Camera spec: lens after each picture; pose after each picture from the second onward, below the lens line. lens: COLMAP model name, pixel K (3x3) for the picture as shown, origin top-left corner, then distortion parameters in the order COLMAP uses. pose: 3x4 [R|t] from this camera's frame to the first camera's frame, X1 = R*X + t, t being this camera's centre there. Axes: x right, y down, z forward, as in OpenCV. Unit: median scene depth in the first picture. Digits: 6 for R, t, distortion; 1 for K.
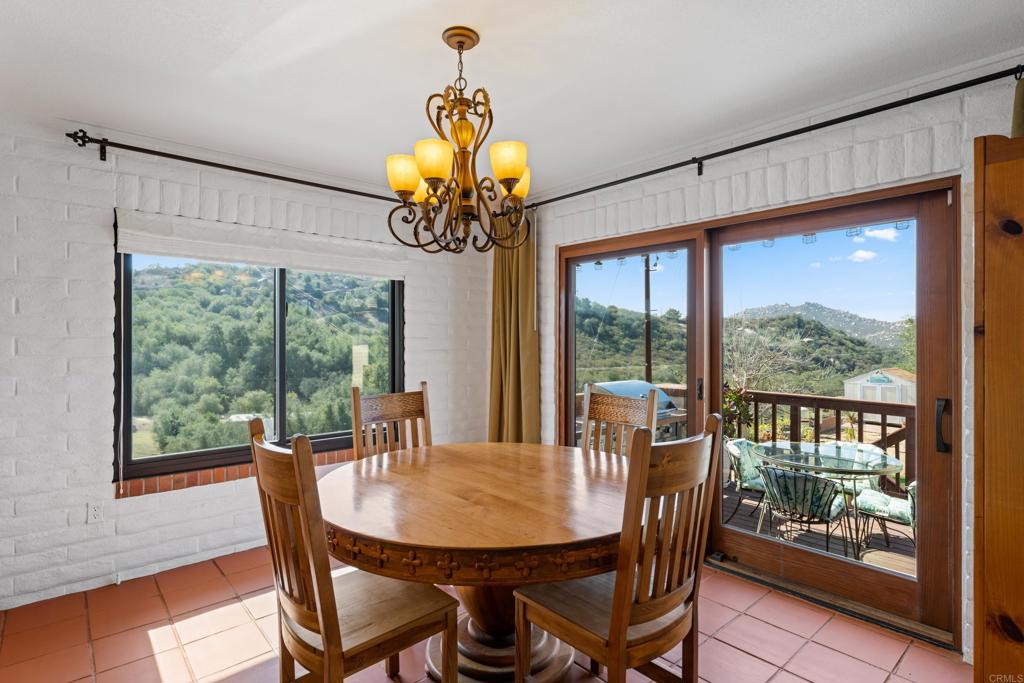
lens RADIAL K [[522.3, 0, 505.8], [0, 522.3, 333.5], [0, 0, 1]] dist [-0.001944, -0.000515]
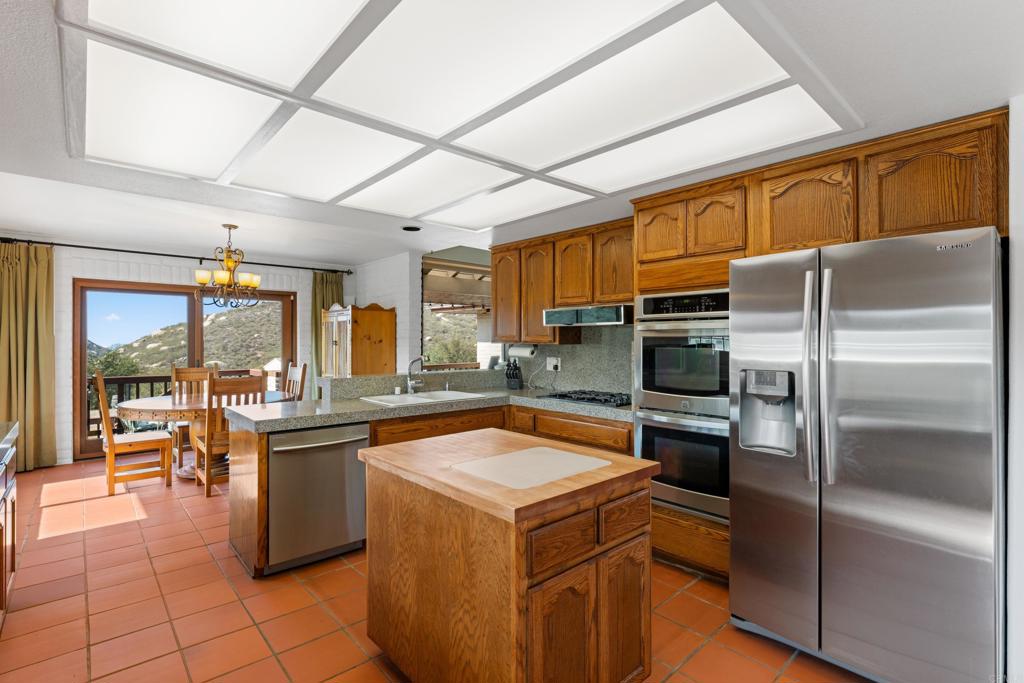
lens RADIAL K [[482.6, 0, 512.0], [0, 482.6, 341.5], [0, 0, 1]] dist [0.000144, 0.000120]
pose [[-0.019316, -0.003332, 0.999808, -1.454905], [-0.008779, 0.999956, 0.003163, -0.002120], [-0.999775, -0.008716, -0.019344, -0.232459]]
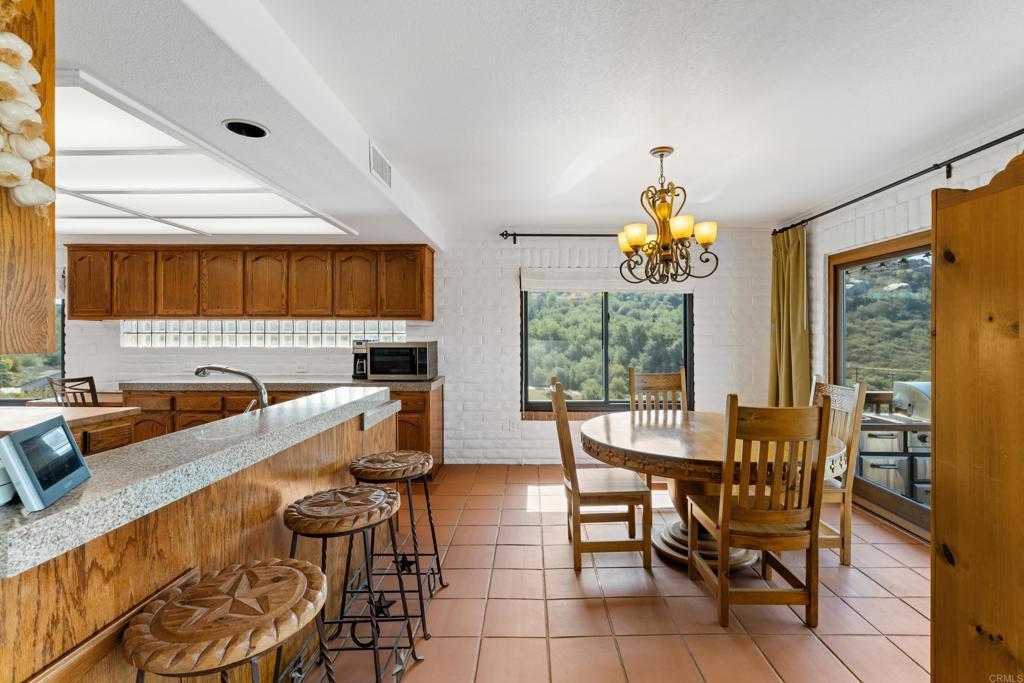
lens RADIAL K [[453.7, 0, 525.6], [0, 453.7, 338.5], [0, 0, 1]] dist [0.001698, 0.000302]
pose [[0.750726, 0.006580, -0.660581, 0.295359], [0.004760, 0.999871, 0.015369, -0.005967], [0.660597, -0.014682, 0.750597, -0.190983]]
